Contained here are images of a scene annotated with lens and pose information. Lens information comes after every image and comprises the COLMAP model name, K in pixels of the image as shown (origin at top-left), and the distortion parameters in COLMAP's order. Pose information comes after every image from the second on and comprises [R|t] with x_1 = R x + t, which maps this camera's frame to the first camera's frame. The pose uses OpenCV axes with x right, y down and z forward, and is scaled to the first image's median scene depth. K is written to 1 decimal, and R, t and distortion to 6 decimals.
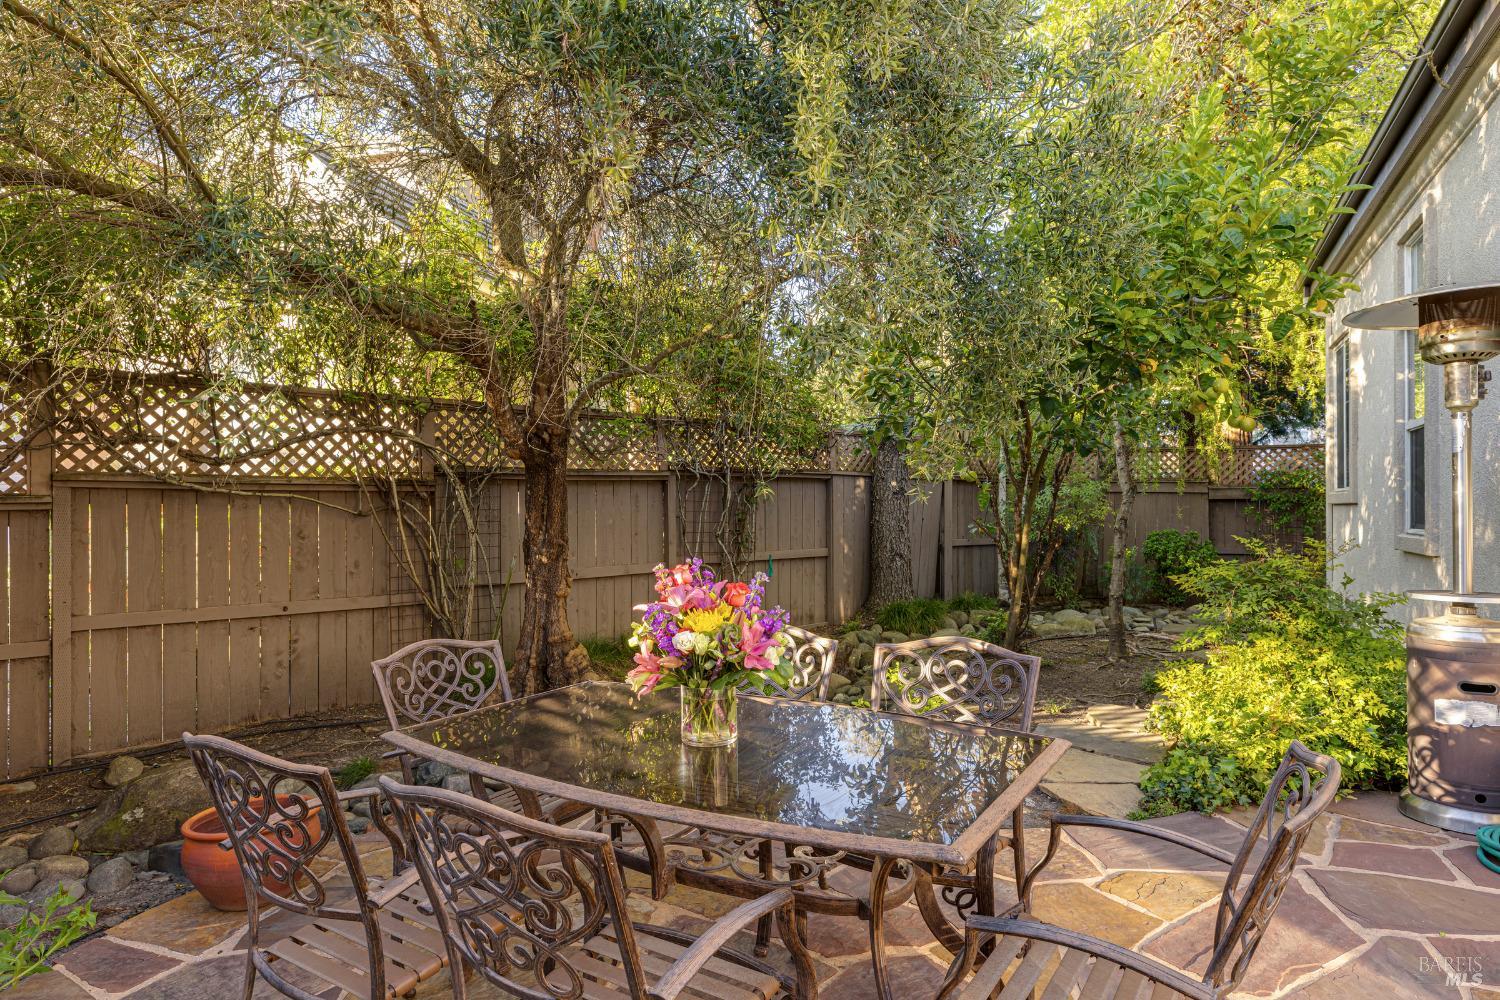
lens RADIAL K [[866.5, 0, 746.5], [0, 866.5, 502.2], [0, 0, 1]] dist [0.003212, 0.000352]
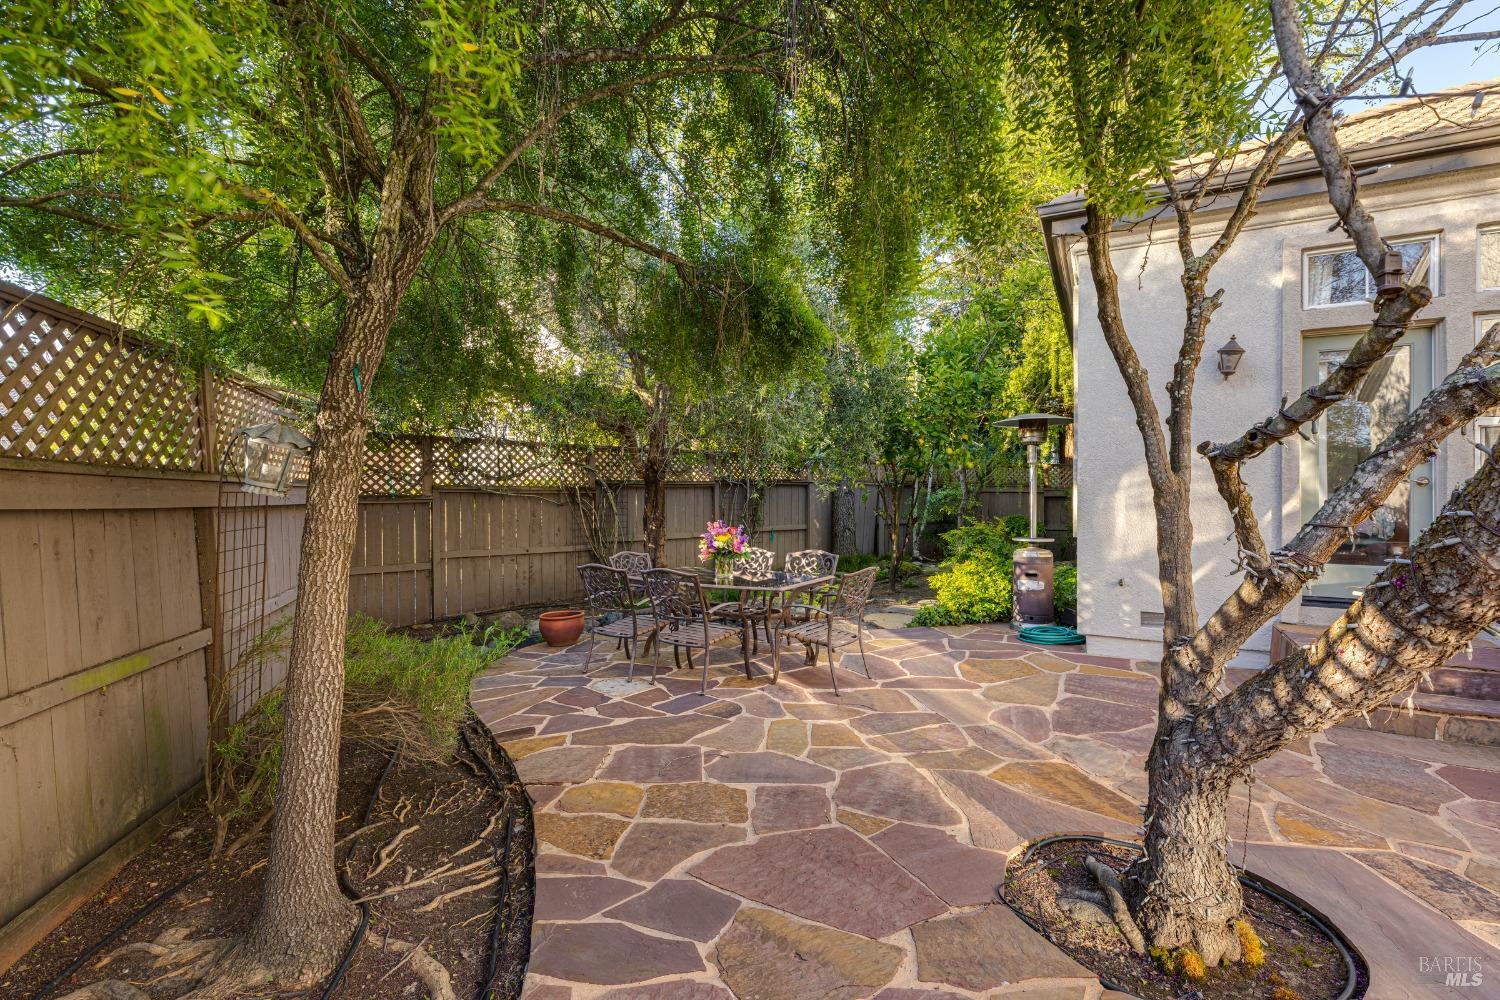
lens RADIAL K [[866.5, 0, 750.6], [0, 866.5, 499.6], [0, 0, 1]] dist [0.003212, 0.000352]
pose [[0.998476, 0.002719, -0.055129, 0.107874], [-0.002158, 0.999945, 0.010238, -0.020439], [0.055153, -0.010104, 0.998427, -1.027416]]
